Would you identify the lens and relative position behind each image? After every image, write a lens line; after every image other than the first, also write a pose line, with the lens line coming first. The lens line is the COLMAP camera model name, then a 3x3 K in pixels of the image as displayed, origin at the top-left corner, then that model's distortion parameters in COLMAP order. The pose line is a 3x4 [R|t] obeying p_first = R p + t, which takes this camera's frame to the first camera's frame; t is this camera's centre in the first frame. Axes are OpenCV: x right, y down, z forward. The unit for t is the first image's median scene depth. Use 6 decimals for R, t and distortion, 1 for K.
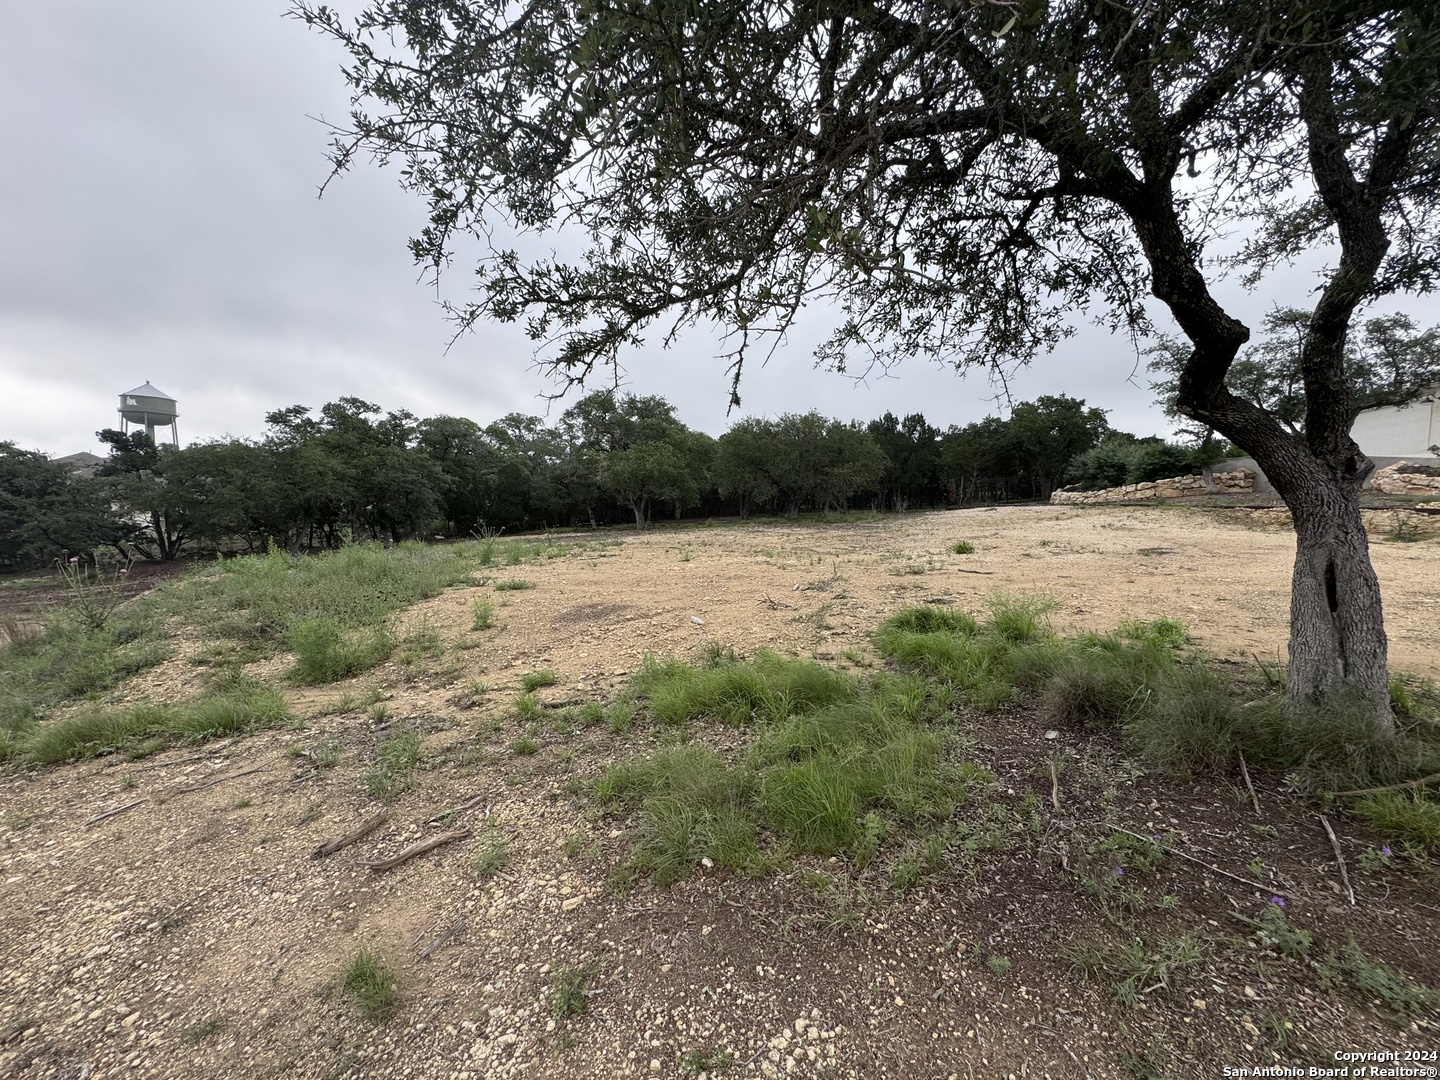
lens RADIAL K [[566.3, 0, 713.8], [0, 566.3, 539.9], [0, 0, 1]] dist [-0.003867, -0.000266]
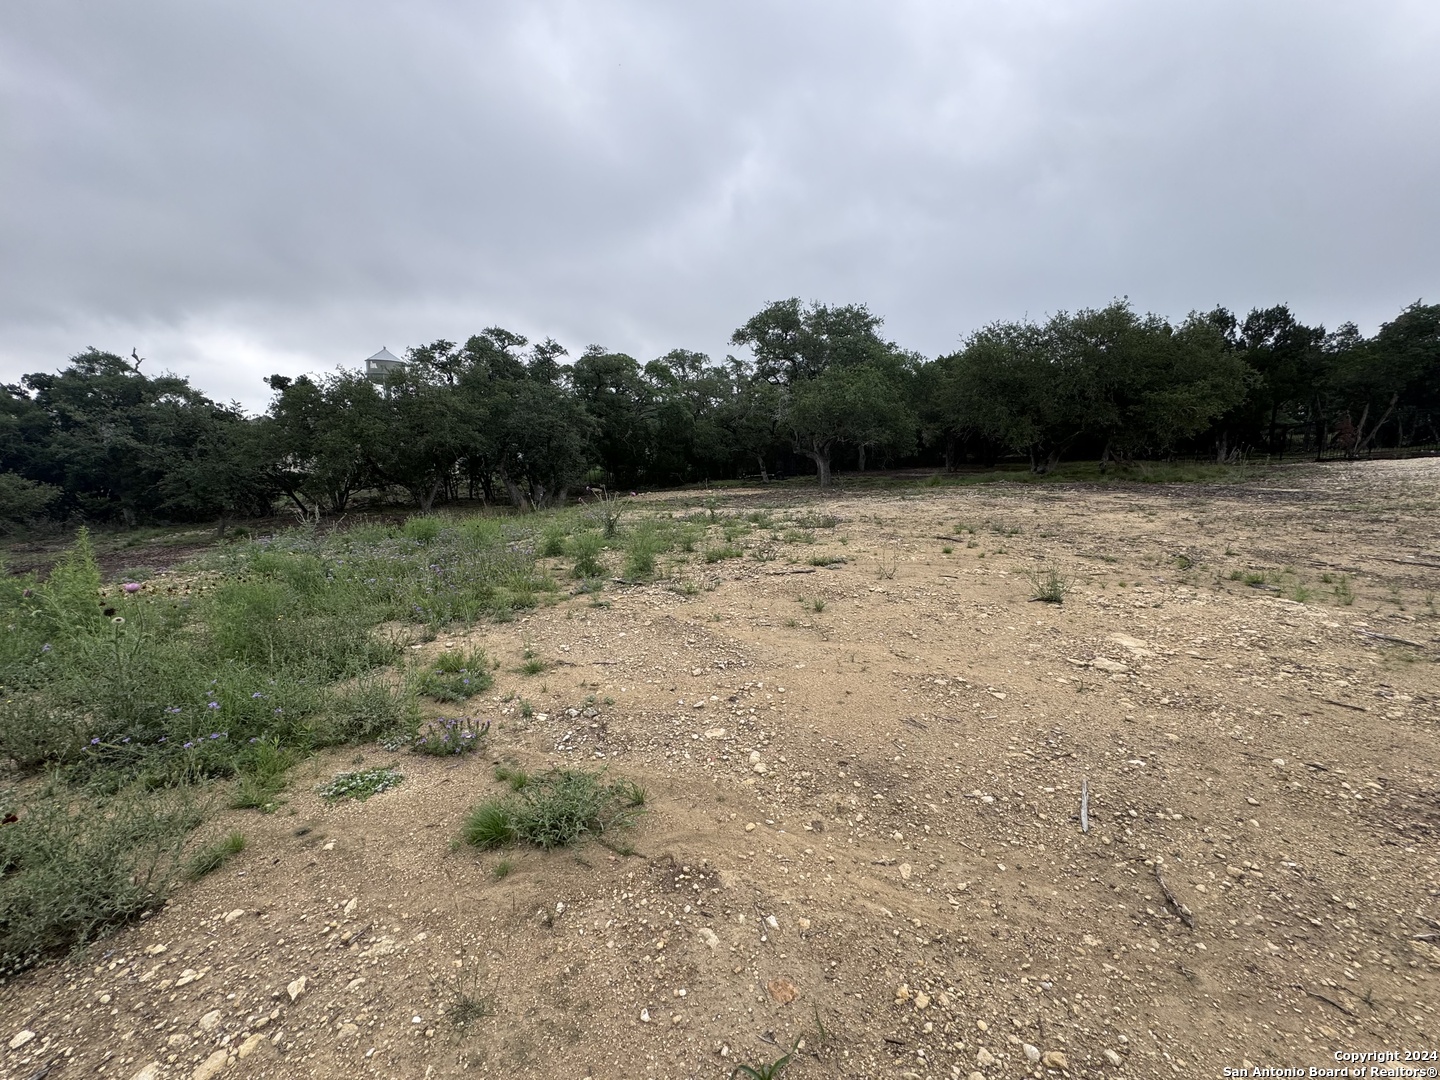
lens RADIAL K [[566.3, 0, 719.4], [0, 566.3, 537.5], [0, 0, 1]] dist [-0.003867, -0.000266]
pose [[0.962564, 0.038556, -0.268300, -0.060921], [-0.015595, 0.996069, 0.087192, -0.012730], [0.270607, -0.079744, 0.959381, 0.215230]]
